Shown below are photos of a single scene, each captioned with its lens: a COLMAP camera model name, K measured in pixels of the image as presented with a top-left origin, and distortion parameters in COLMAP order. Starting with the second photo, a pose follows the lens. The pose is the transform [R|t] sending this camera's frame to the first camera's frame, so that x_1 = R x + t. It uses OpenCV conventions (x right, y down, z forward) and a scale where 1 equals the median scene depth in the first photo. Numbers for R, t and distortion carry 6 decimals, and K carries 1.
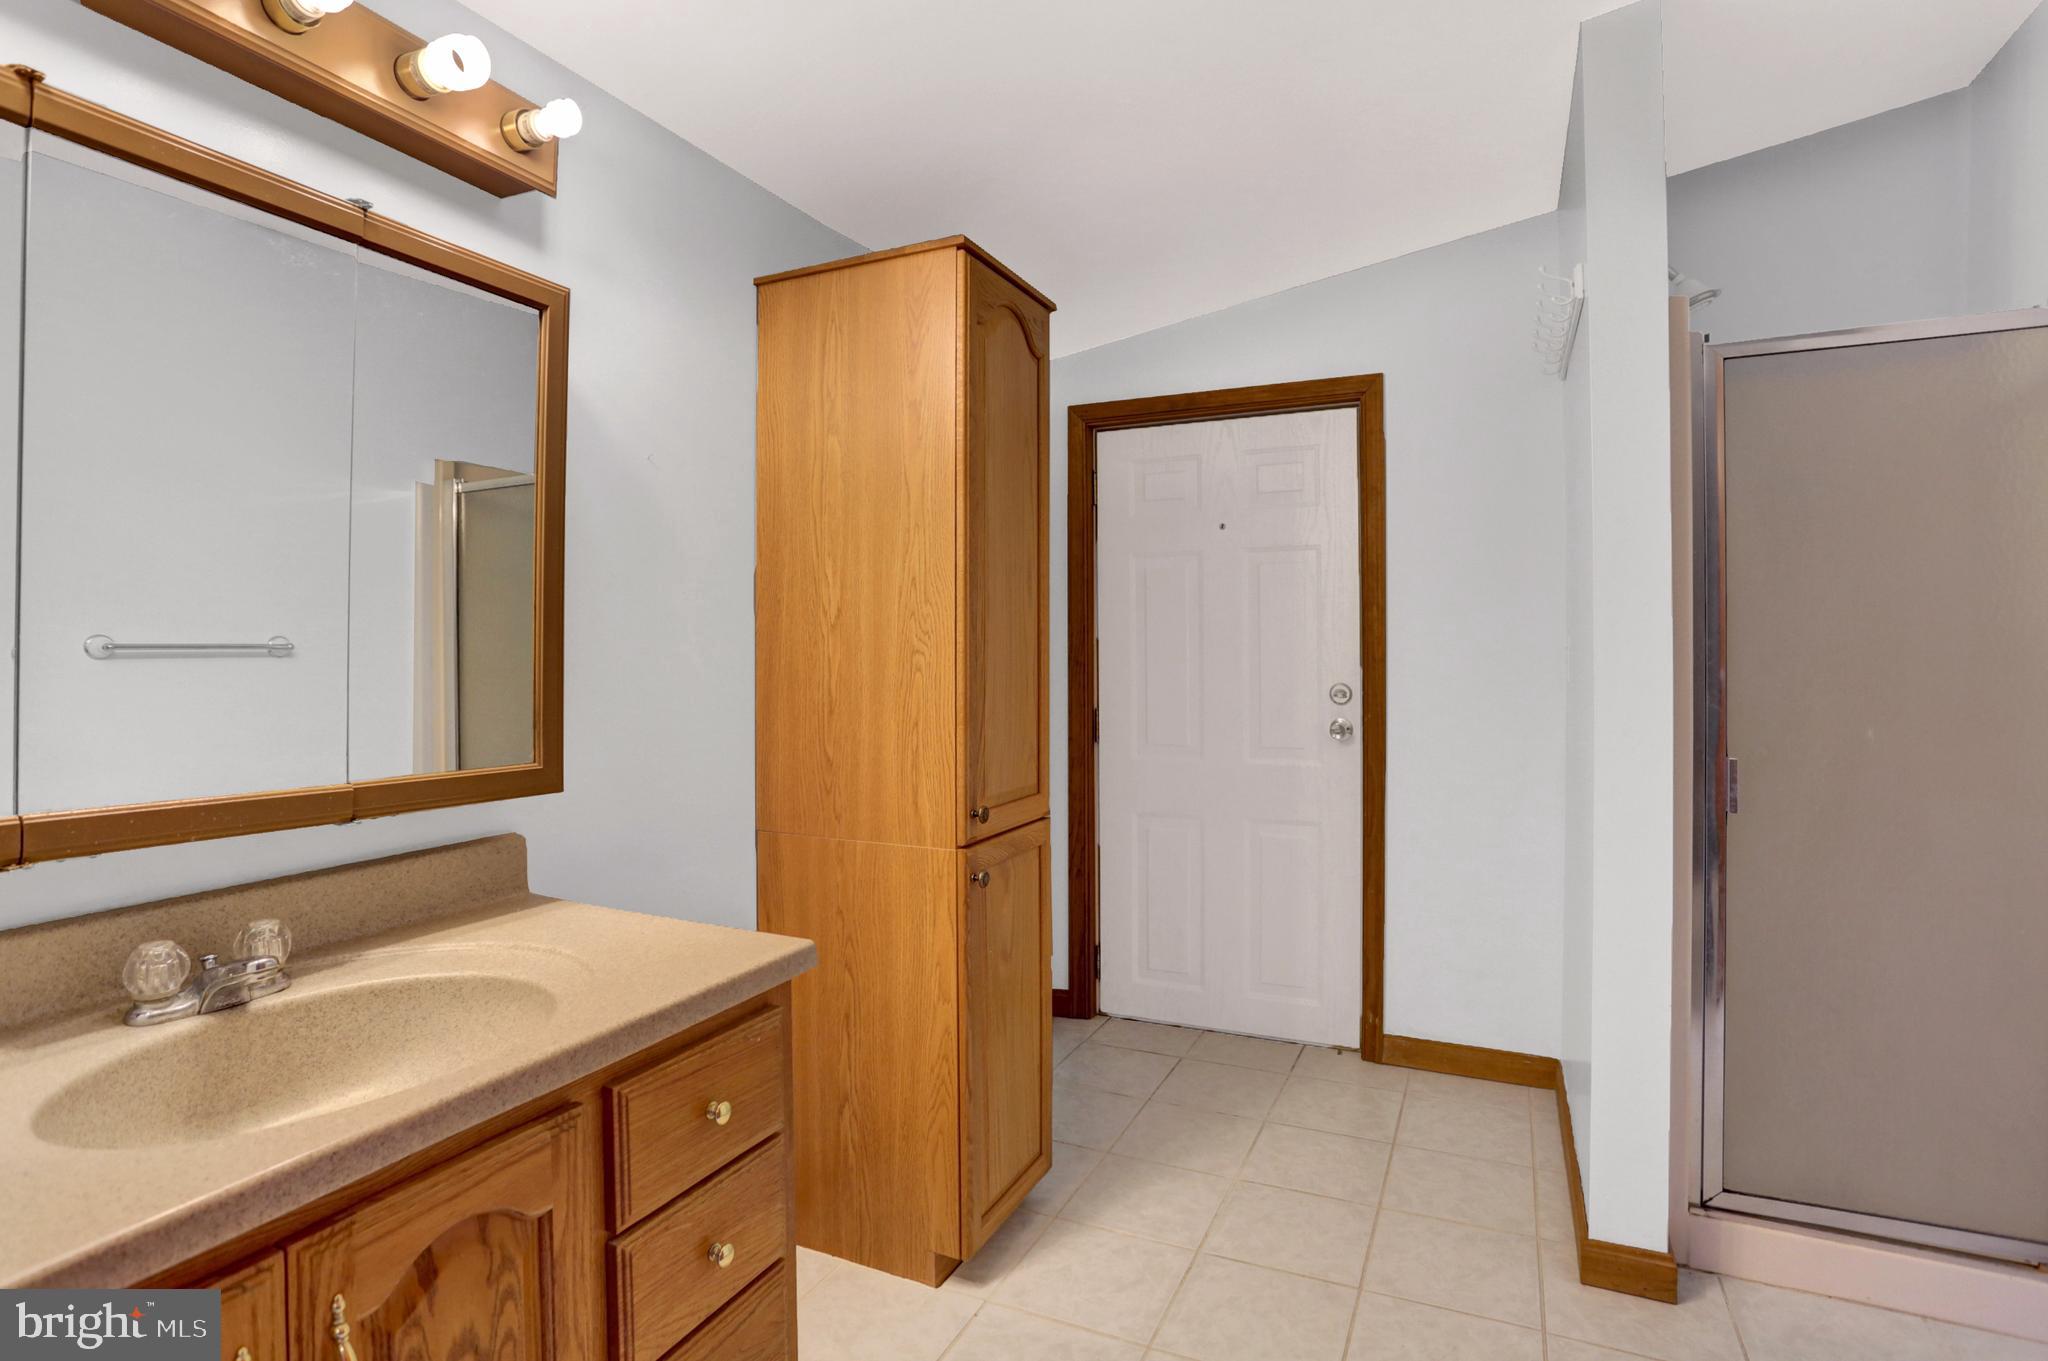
lens RADIAL K [[1028.2, 0, 1026.5], [0, 1028.2, 648.2], [0, 0, 1]] dist [-0.066099, 0.030179]
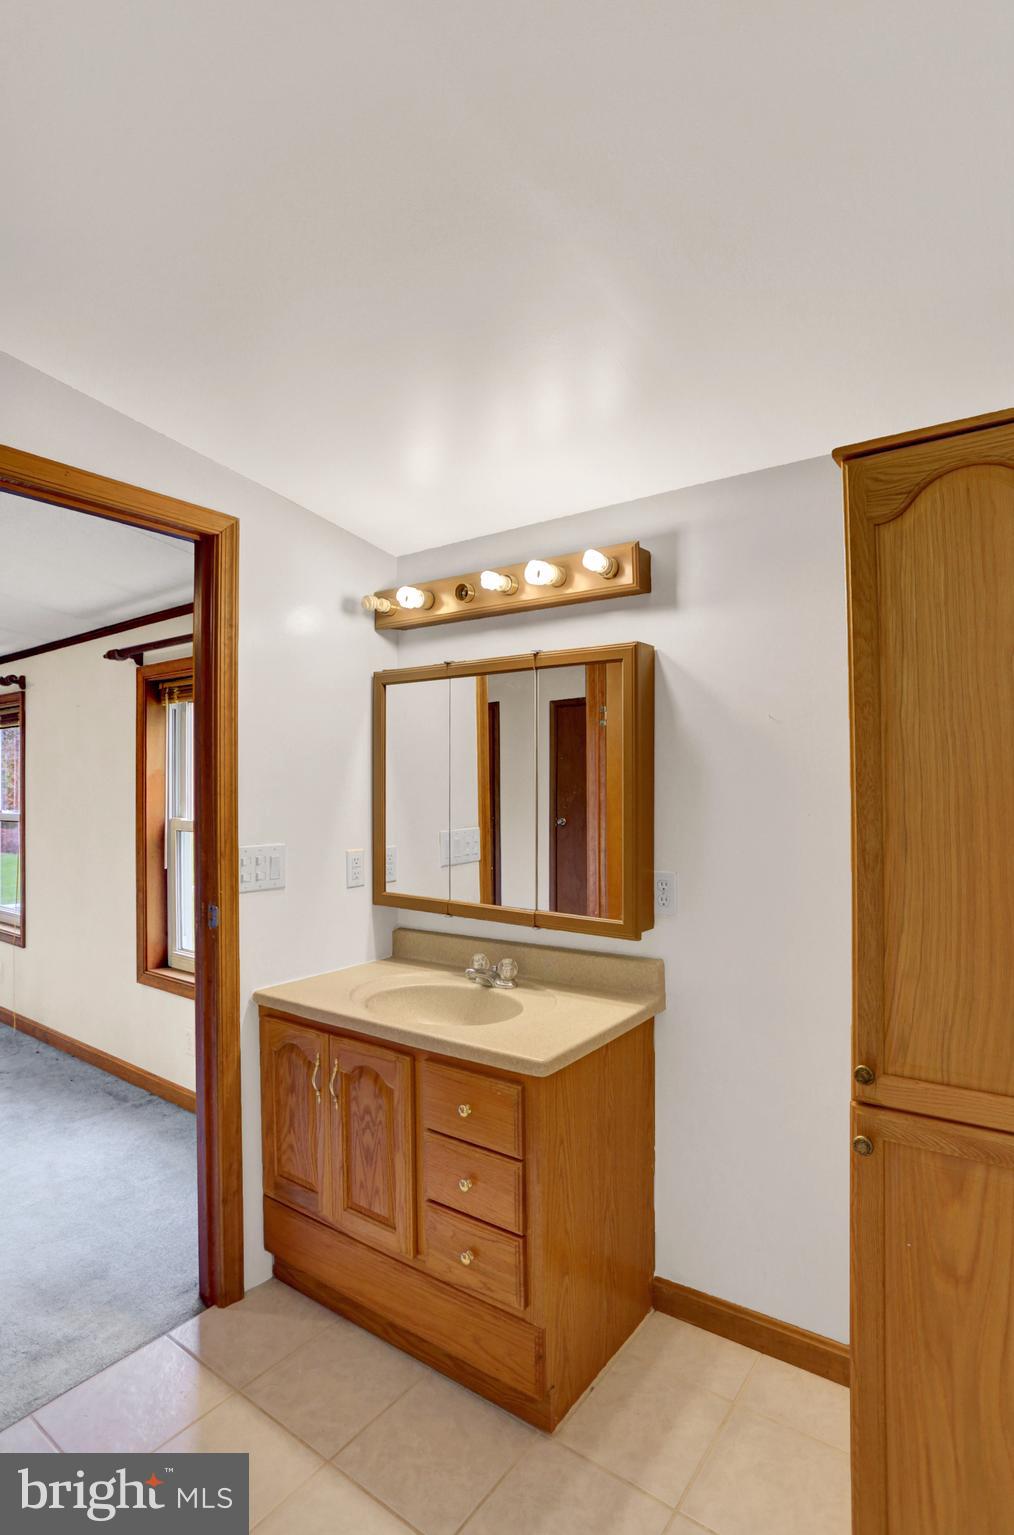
lens RADIAL K [[770.6, 0, 507.0], [0, 770.6, 767.5], [0, 0, 1]] dist [-0.066099, 0.030179]
pose [[-0.179794, -0.017415, -0.983550, 1.241630], [0.005841, 0.999807, -0.018771, -0.186328], [0.983687, -0.009120, -0.179657, 1.484625]]
